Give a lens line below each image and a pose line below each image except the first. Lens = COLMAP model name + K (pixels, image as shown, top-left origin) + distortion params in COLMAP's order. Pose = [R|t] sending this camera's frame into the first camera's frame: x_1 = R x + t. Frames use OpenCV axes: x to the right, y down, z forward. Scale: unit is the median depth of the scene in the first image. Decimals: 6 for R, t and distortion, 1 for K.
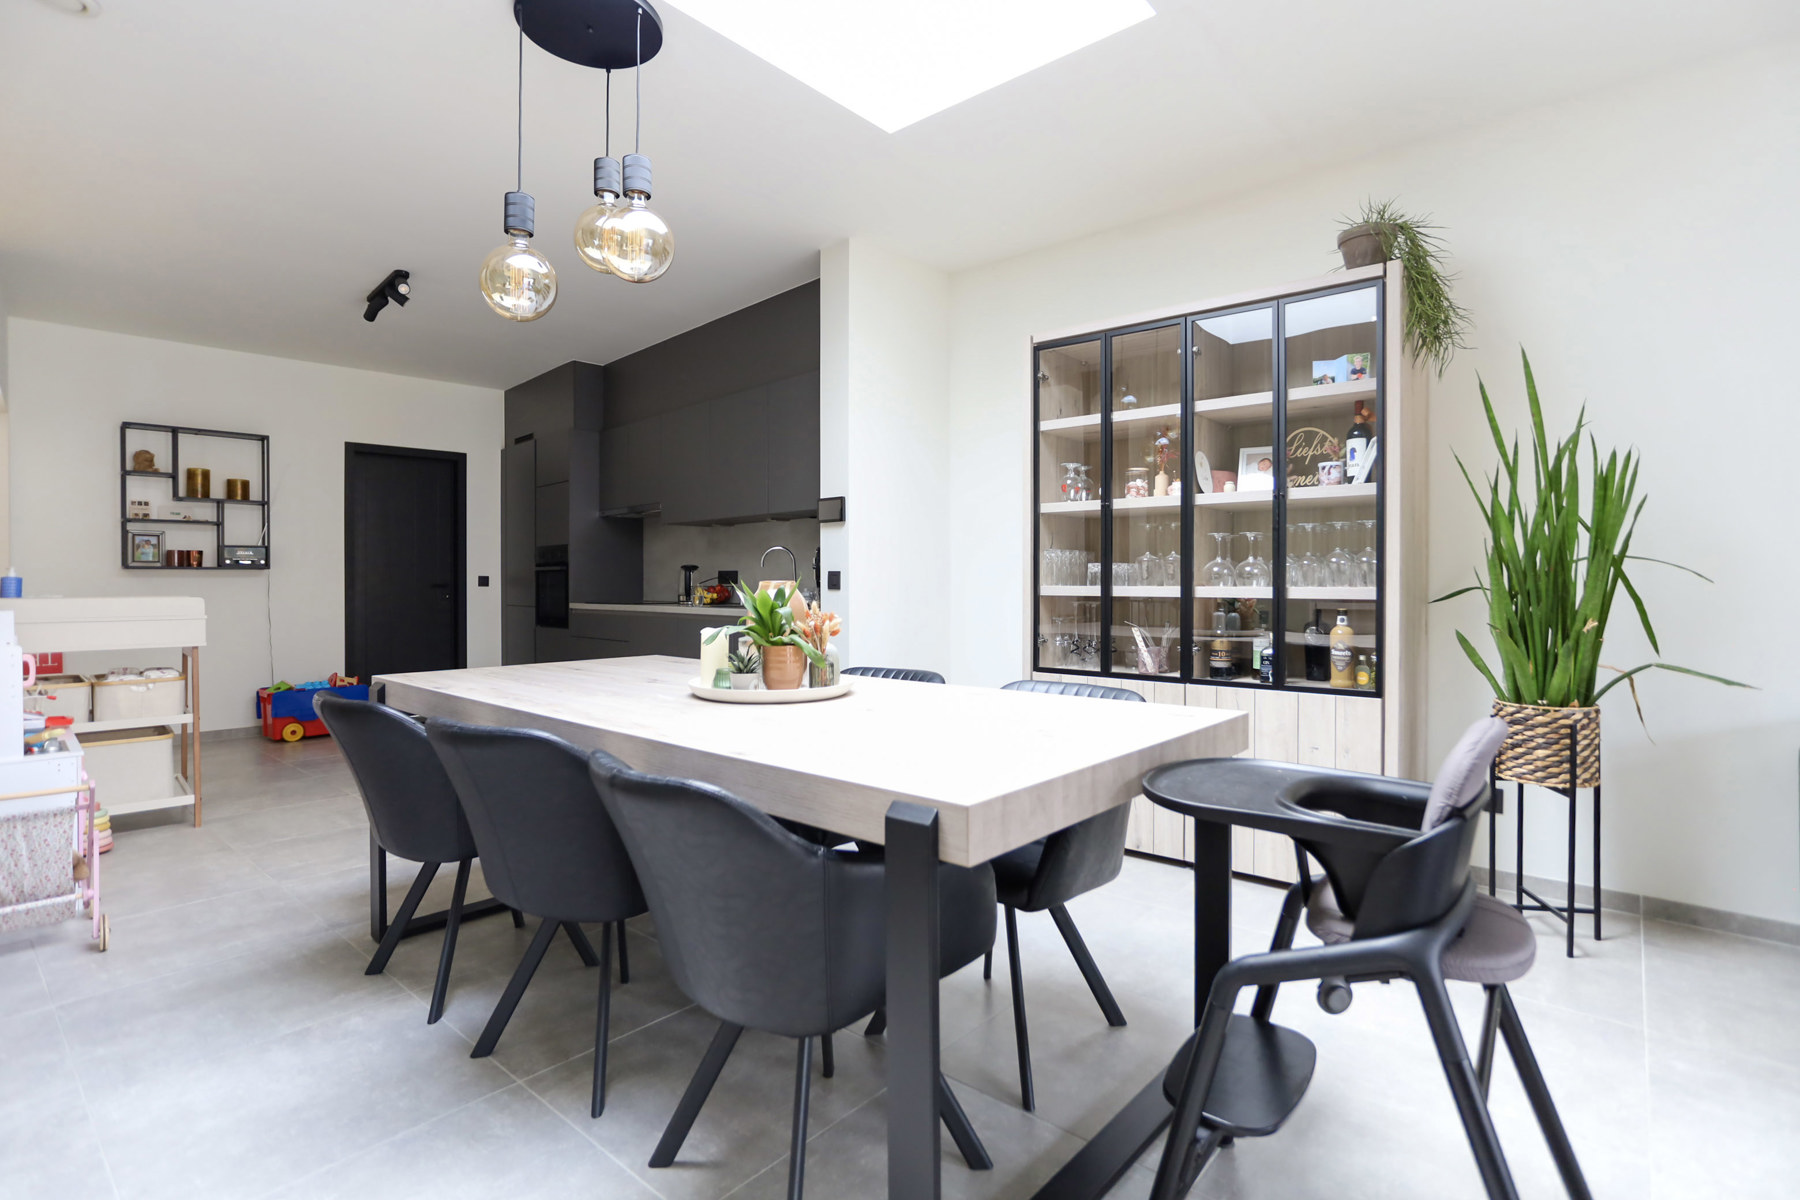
lens RADIAL K [[886.9, 0, 900.0], [0, 886.9, 600.0], [0, 0, 1]] dist [-0.001248, -0.000218]
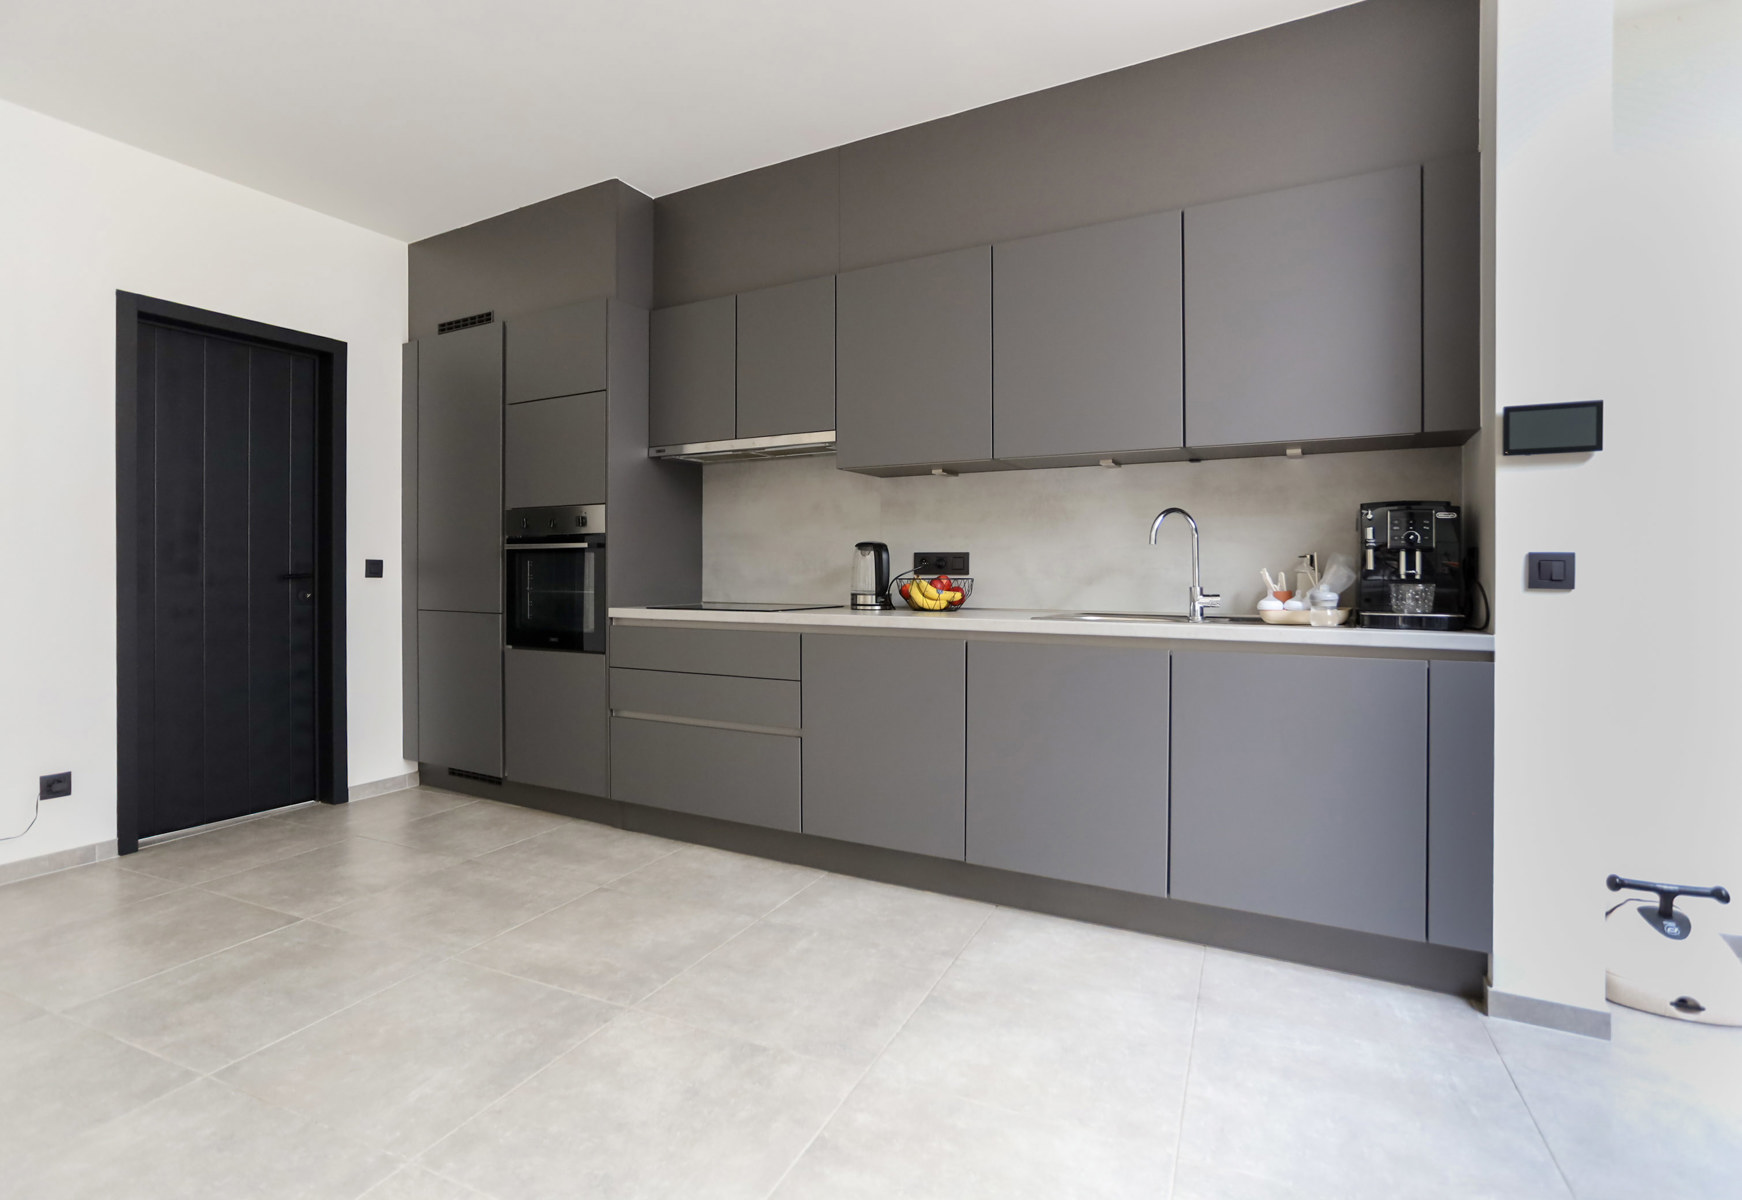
lens RADIAL K [[872.2, 0, 871.0], [0, 872.2, 600.0], [0, 0, 1]] dist [0.001393, 0.000739]
pose [[0.957270, -0.011675, 0.288961, -0.352228], [0.006068, 0.999776, 0.020293, -0.011129], [-0.289133, -0.017673, 0.957126, 0.390359]]
